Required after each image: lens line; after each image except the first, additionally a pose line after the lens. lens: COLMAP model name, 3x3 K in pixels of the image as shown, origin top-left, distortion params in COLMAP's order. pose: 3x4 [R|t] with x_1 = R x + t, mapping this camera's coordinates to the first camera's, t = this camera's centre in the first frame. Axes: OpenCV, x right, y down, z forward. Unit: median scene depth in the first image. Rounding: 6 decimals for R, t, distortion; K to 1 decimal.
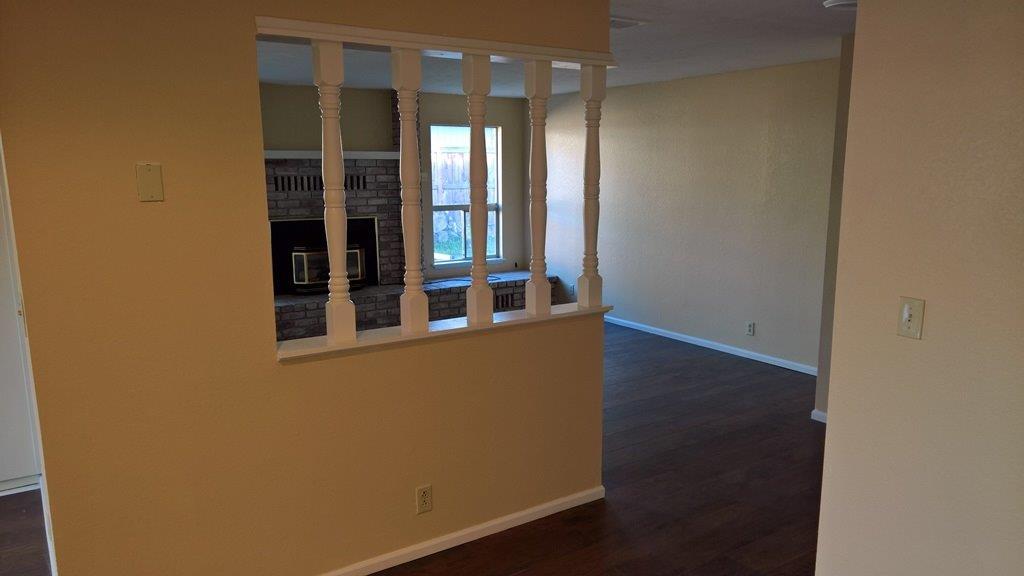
lens RADIAL K [[758.7, 0, 519.2], [0, 758.7, 291.1], [0, 0, 1]] dist [0.014672, -0.005350]
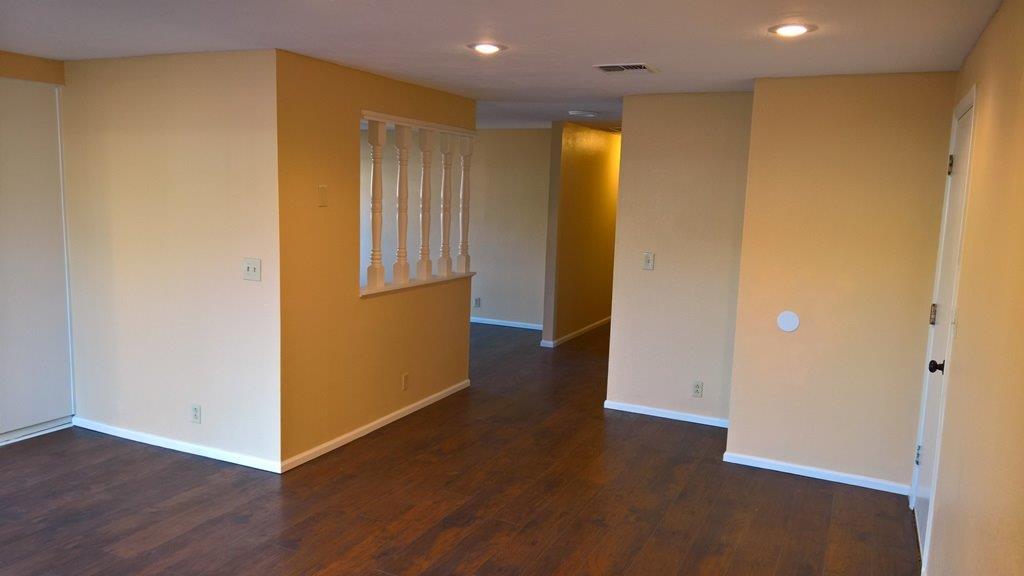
lens RADIAL K [[758.7, 0, 514.6], [0, 758.7, 291.9], [0, 0, 1]] dist [0.014672, -0.005350]
pose [[0.857648, -0.034292, 0.513093, -0.812831], [0.044960, 0.998954, -0.008388, 0.096955], [-0.512269, 0.030263, 0.858292, -0.630711]]
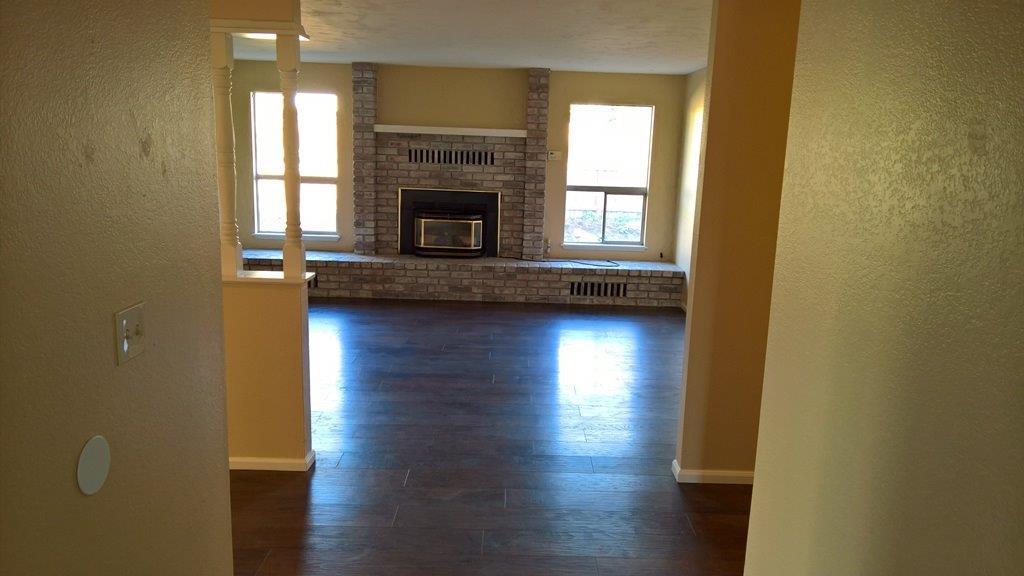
lens RADIAL K [[758.7, 0, 515.2], [0, 758.7, 291.9], [0, 0, 1]] dist [0.014672, -0.005350]
pose [[0.817143, 0.137435, -0.559812, 0.432707], [-0.127120, 0.990217, 0.057548, -0.024145], [0.562244, 0.024138, 0.826619, 0.150969]]
